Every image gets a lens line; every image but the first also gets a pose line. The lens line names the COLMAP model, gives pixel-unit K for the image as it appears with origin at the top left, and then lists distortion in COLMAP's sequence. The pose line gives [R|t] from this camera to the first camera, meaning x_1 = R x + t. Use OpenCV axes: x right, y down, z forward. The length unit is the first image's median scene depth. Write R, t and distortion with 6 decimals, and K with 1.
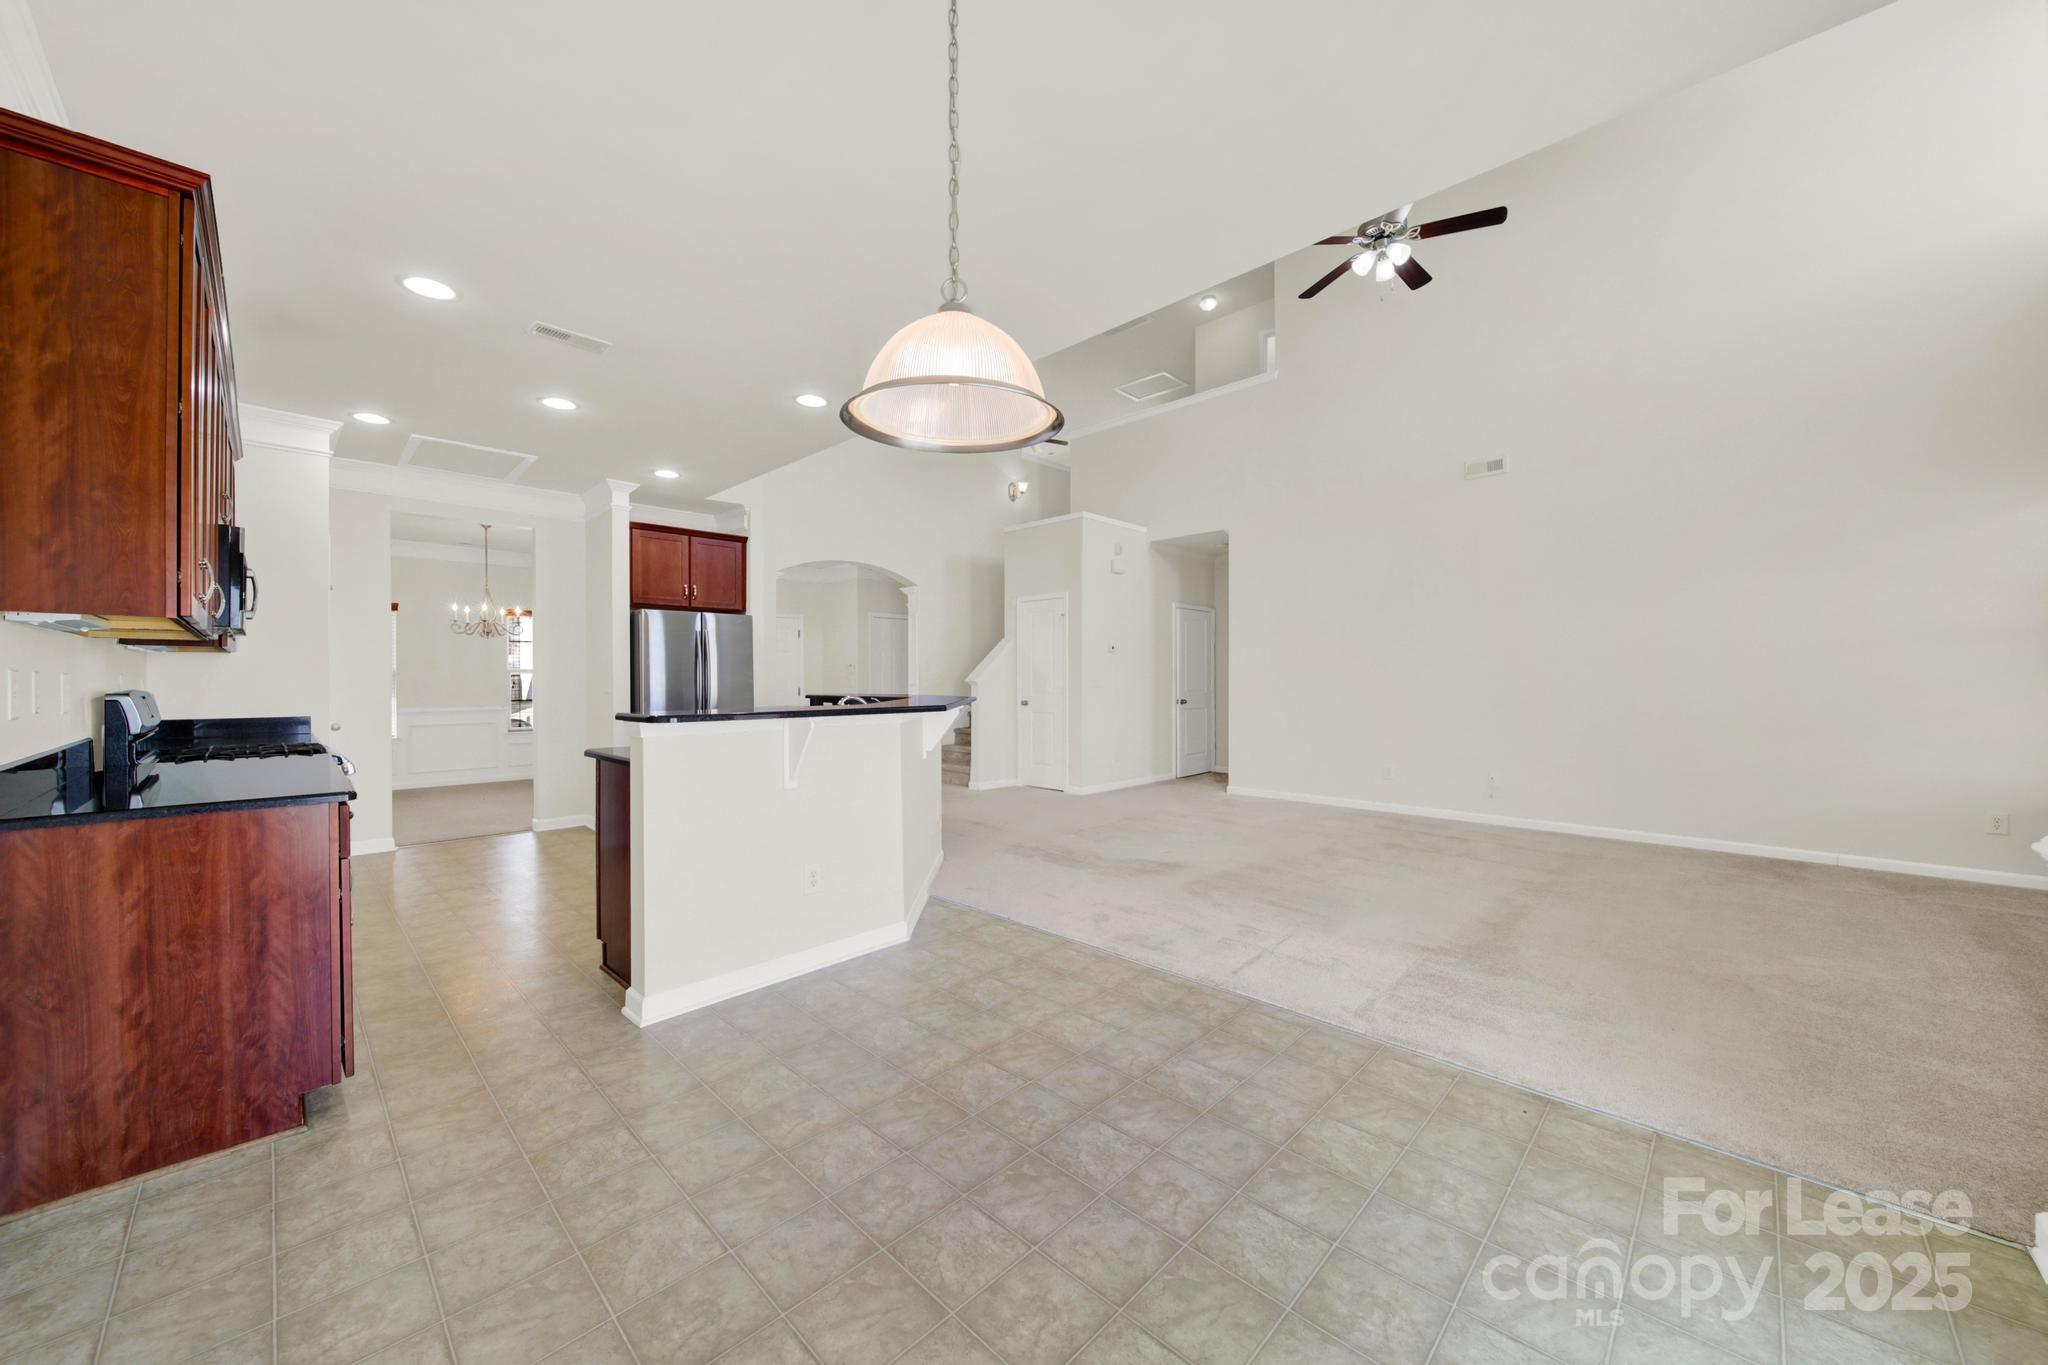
lens RADIAL K [[740.1, 0, 1021.2], [0, 740.1, 688.1], [0, 0, 1]] dist [-0.003902, -0.000224]
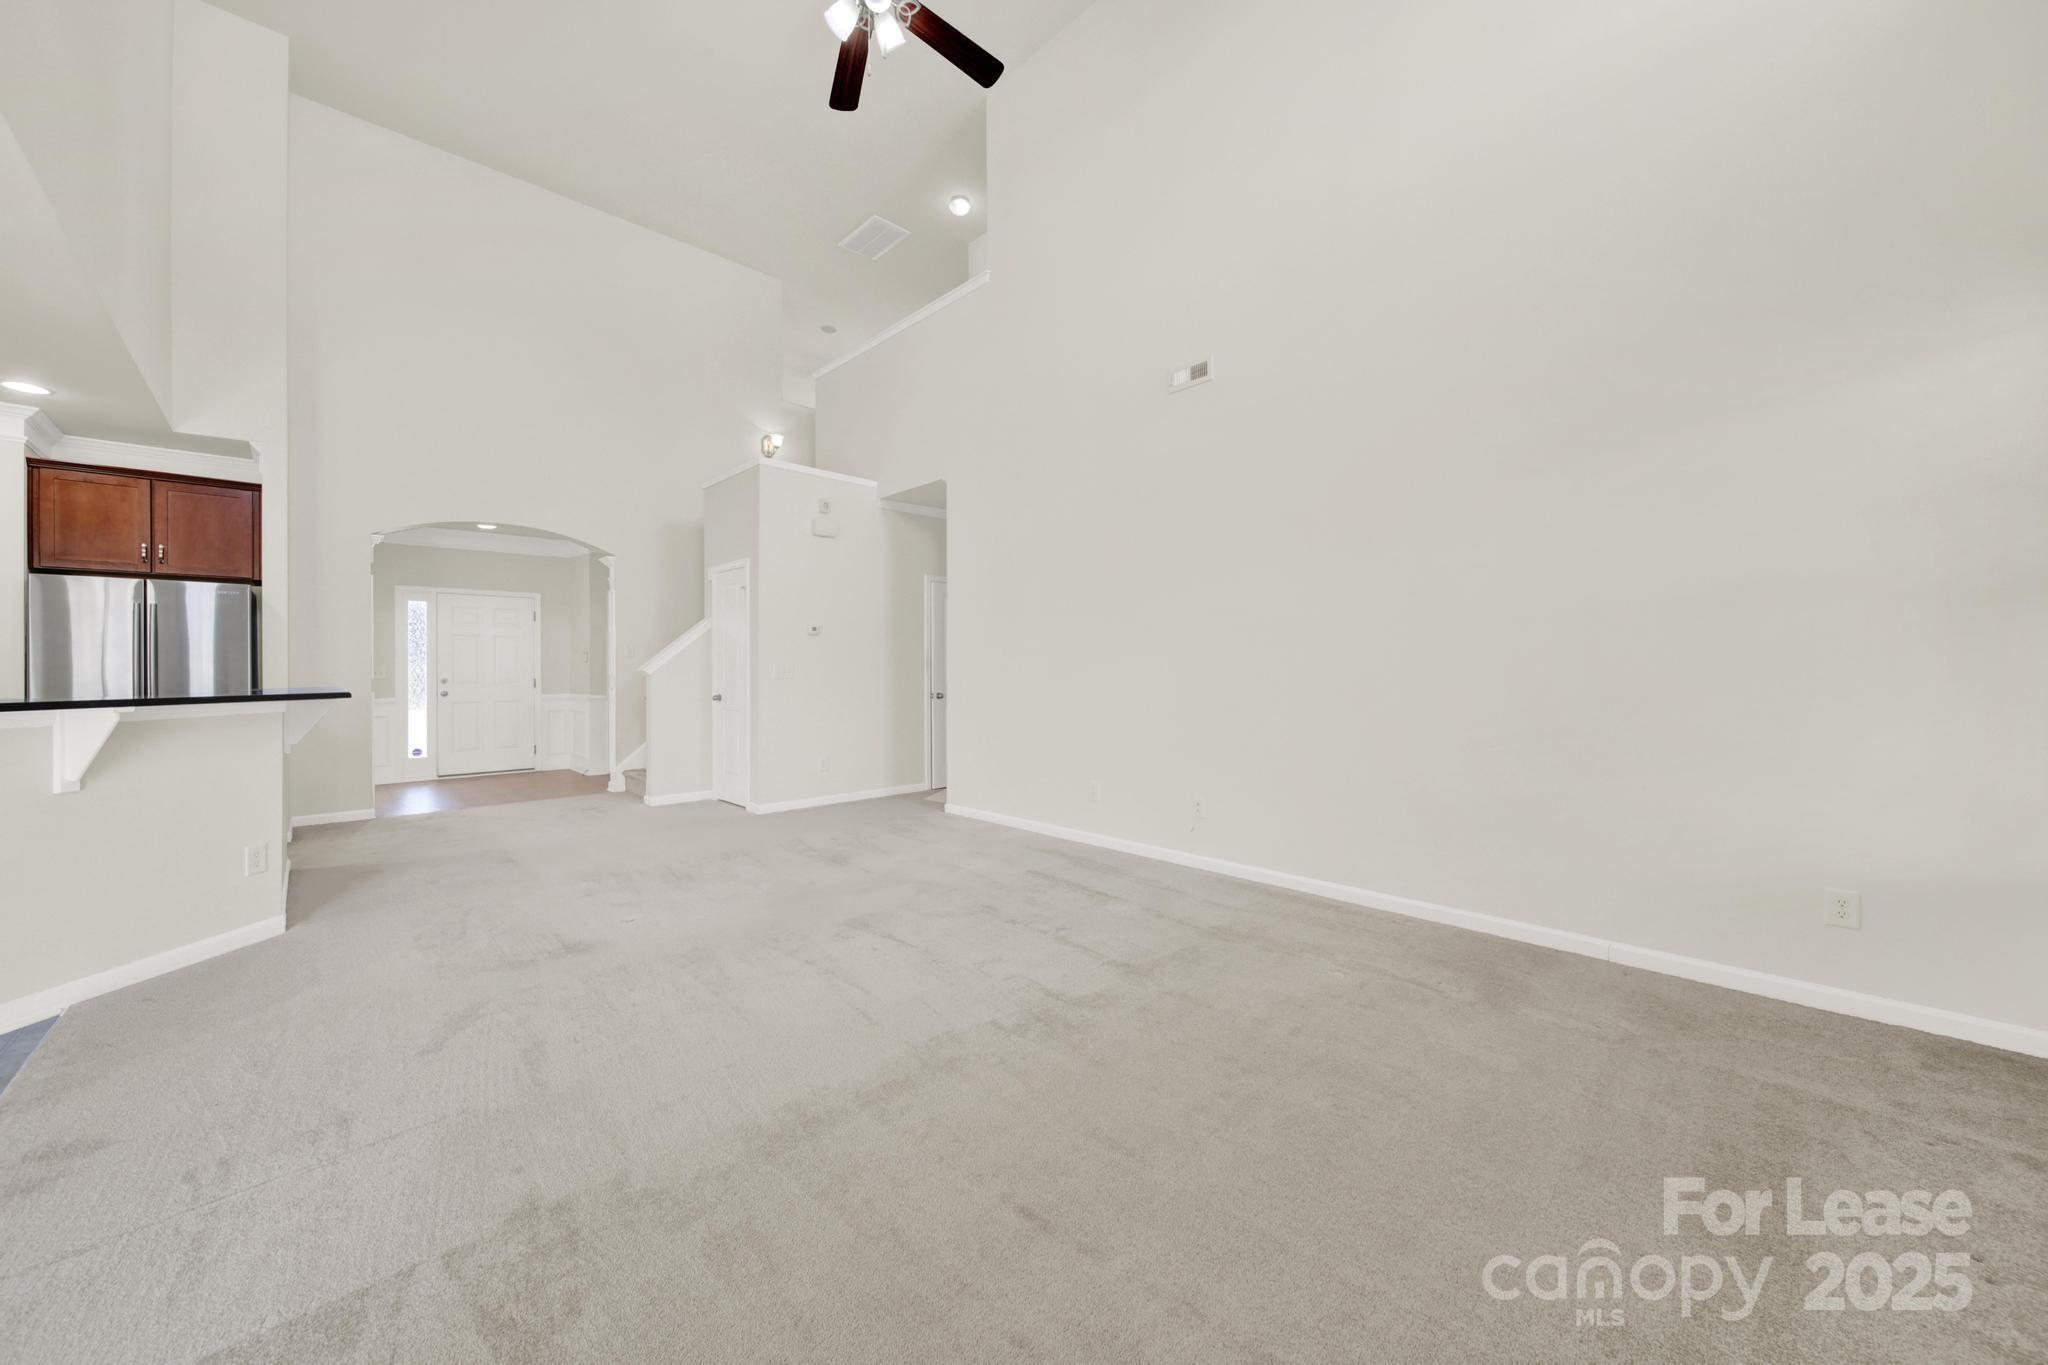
lens RADIAL K [[740.1, 0, 1010.9], [0, 740.1, 672.3], [0, 0, 1]] dist [-0.003902, -0.000224]
pose [[0.999711, -0.000365, -0.024052, 0.526327], [0.000160, 0.999964, -0.008528, -0.000956], [0.024054, 0.008522, 0.999674, 0.304158]]
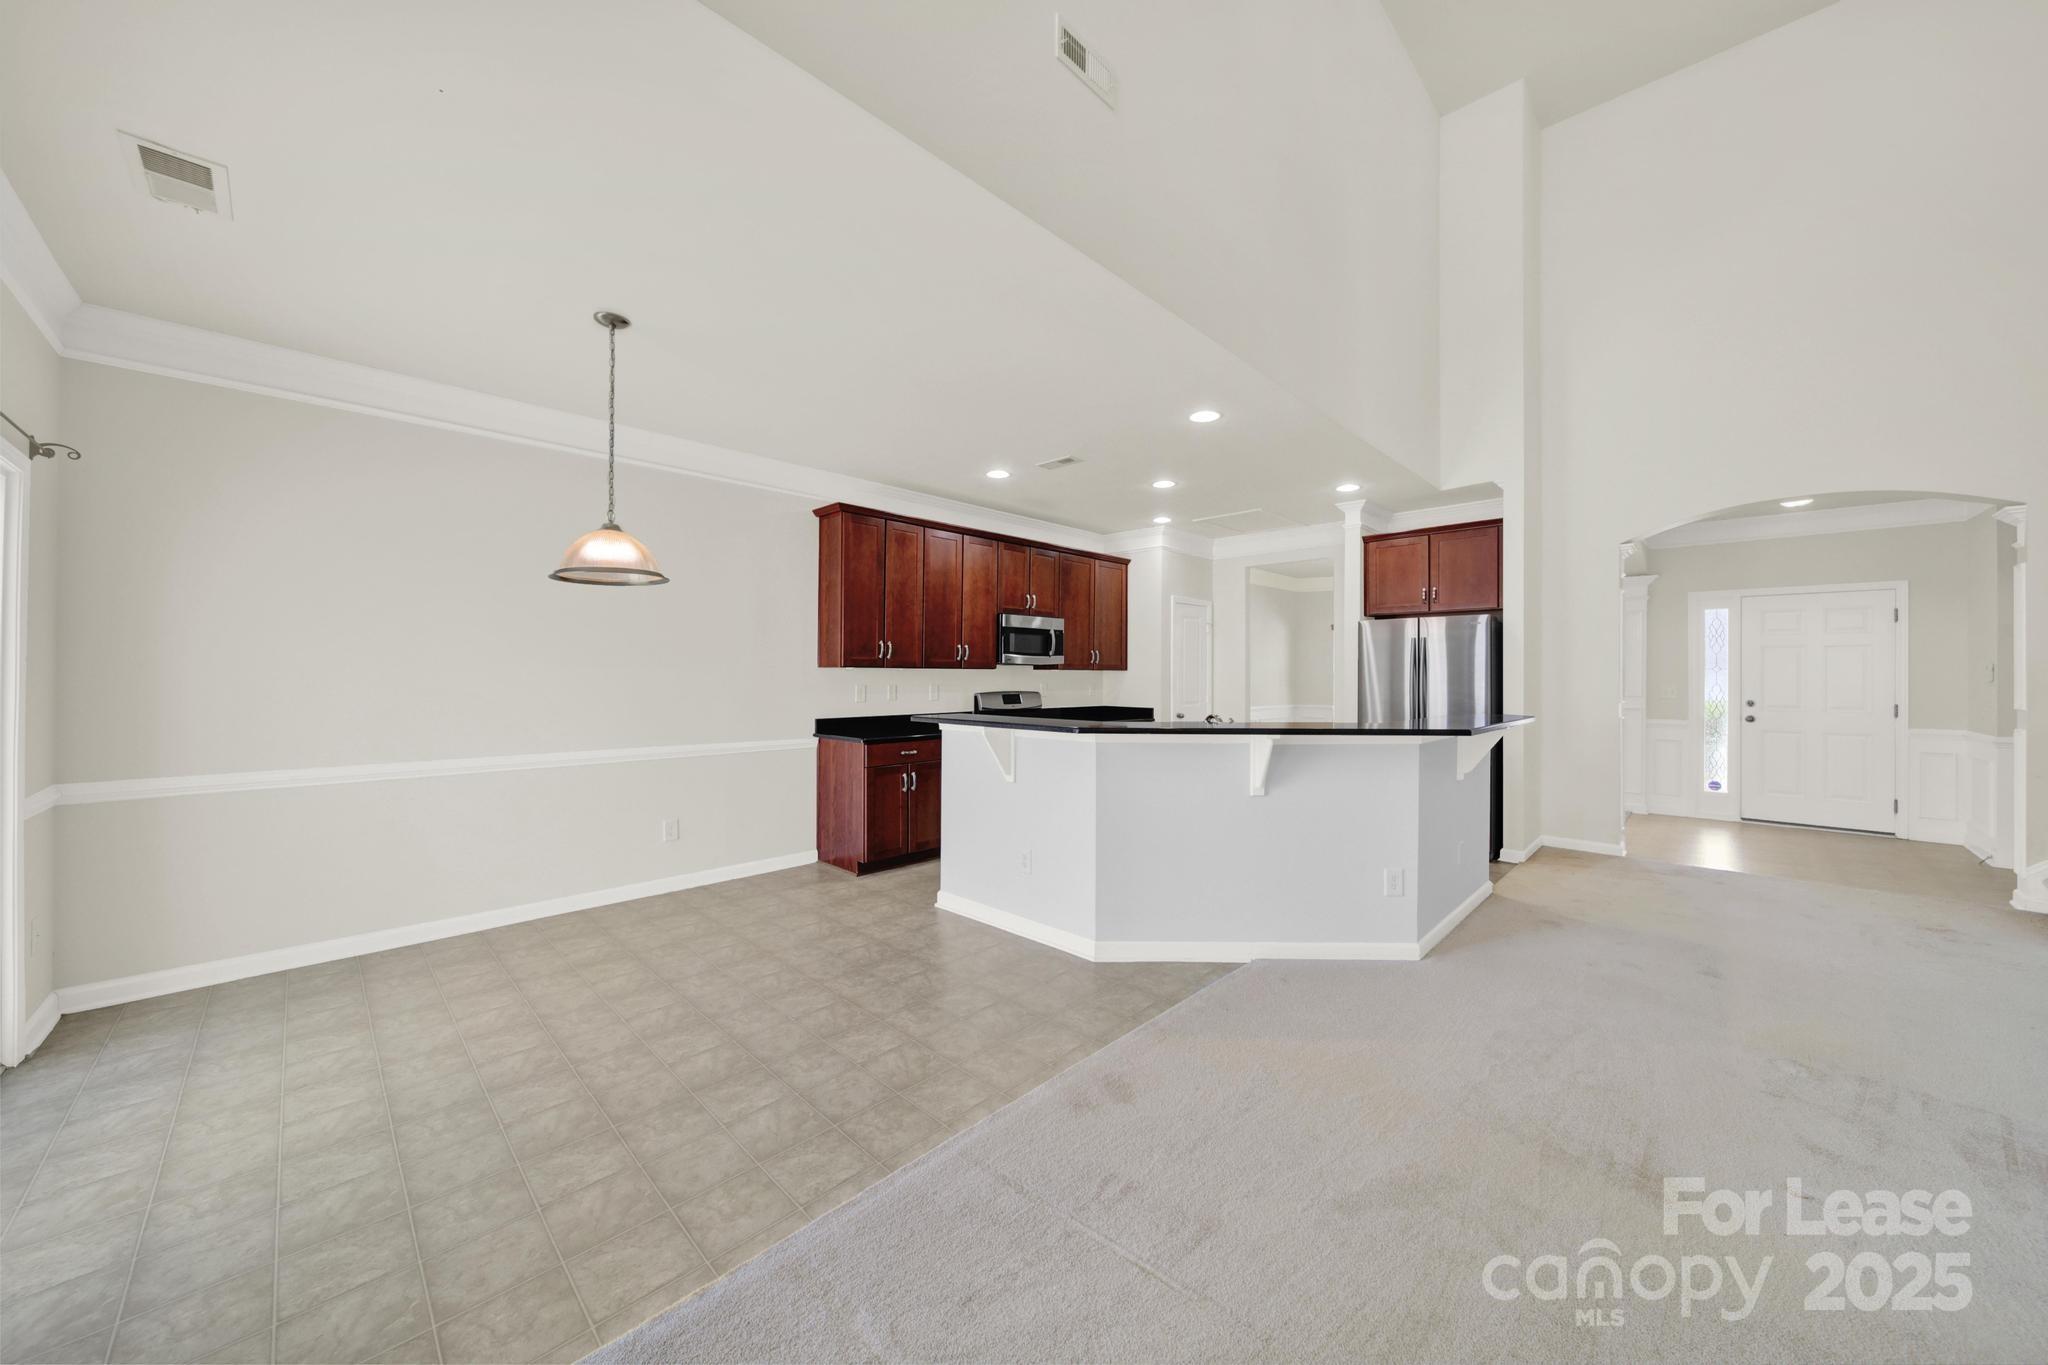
lens RADIAL K [[712.2, 0, 1028.5], [0, 712.2, 672.4], [0, 0, 1]] dist [-0.007851, -0.000425]
pose [[0.008889, -0.000703, -0.999960, 0.504664], [-0.015529, 0.999879, -0.000841, -0.028376], [0.999840, 0.015536, 0.008877, 0.565029]]
